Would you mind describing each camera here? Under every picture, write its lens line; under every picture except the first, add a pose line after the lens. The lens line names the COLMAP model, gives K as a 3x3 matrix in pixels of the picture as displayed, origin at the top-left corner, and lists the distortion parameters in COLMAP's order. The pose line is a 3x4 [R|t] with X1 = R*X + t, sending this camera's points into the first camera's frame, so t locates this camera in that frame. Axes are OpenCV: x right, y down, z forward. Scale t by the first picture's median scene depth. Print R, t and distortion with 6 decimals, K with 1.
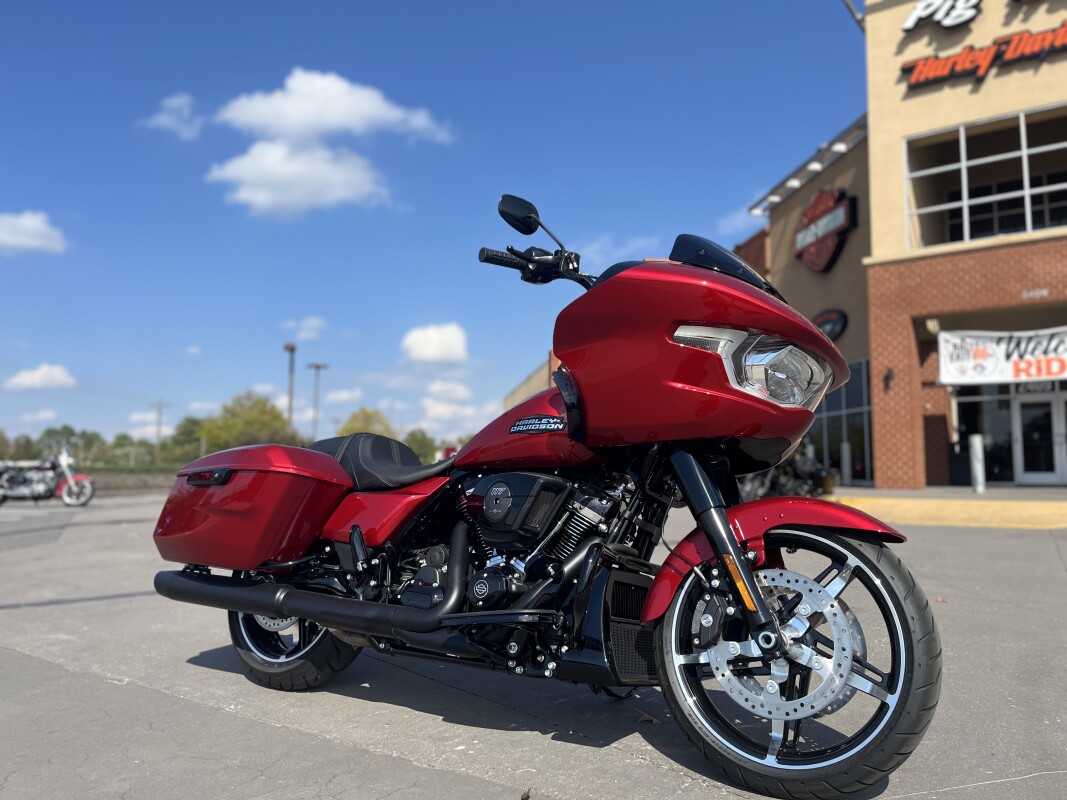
lens RADIAL K [[801.4, 0, 533.1], [0, 801.4, 391.9], [0, 0, 1]] dist [0.033441, -0.064513]
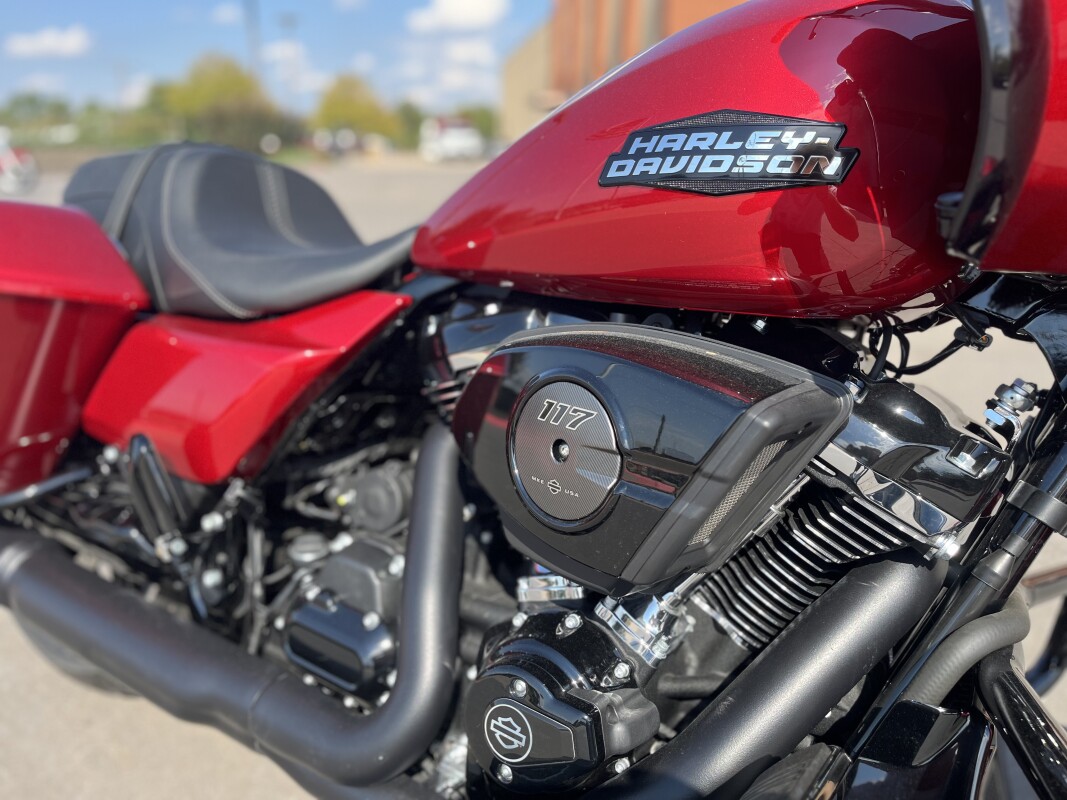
lens RADIAL K [[801.4, 0, 531.2], [0, 801.4, 396.3], [0, 0, 1]] dist [0.033441, -0.064513]
pose [[0.999993, 0.003602, -0.000436, -0.062273], [-0.003142, 0.919738, 0.392520, 0.014237], [0.001815, -0.392516, 0.919744, 0.859264]]
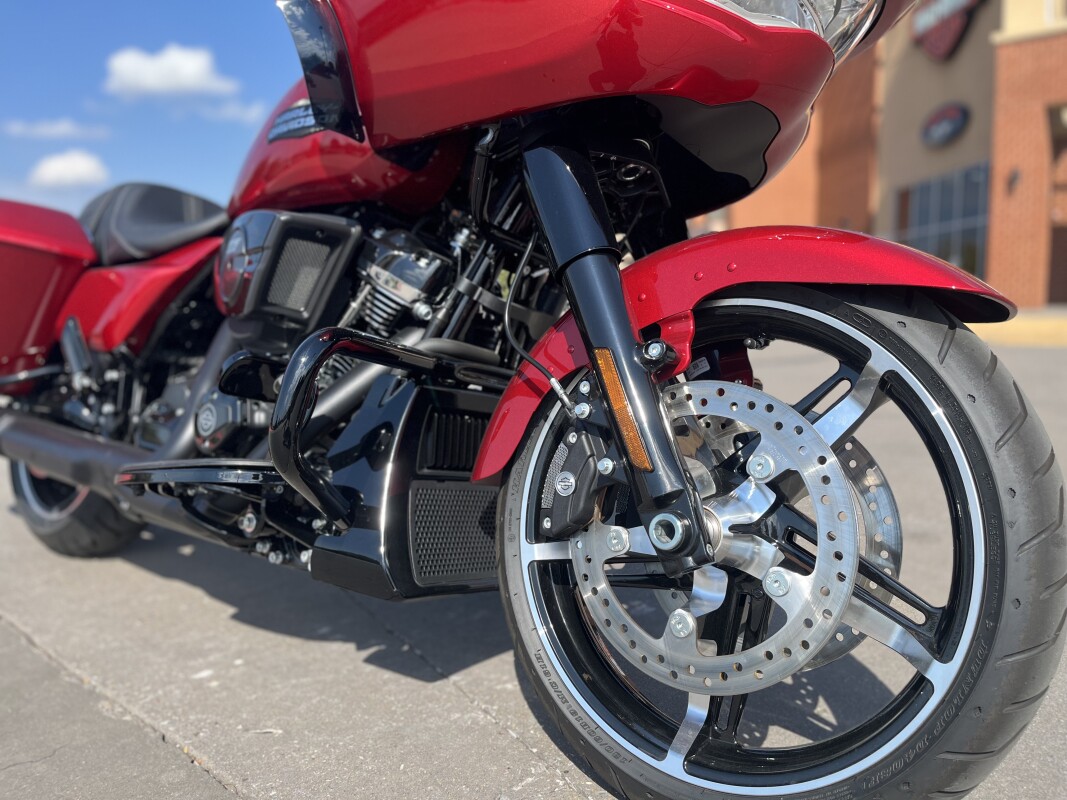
lens RADIAL K [[801.4, 0, 538.5], [0, 801.4, 400.6], [0, 0, 1]] dist [0.033441, -0.064513]
pose [[0.994353, 0.003155, -0.106072, 0.250375], [0.019429, 0.977250, 0.211198, 0.131200], [0.104325, -0.212067, 0.971671, 0.534521]]
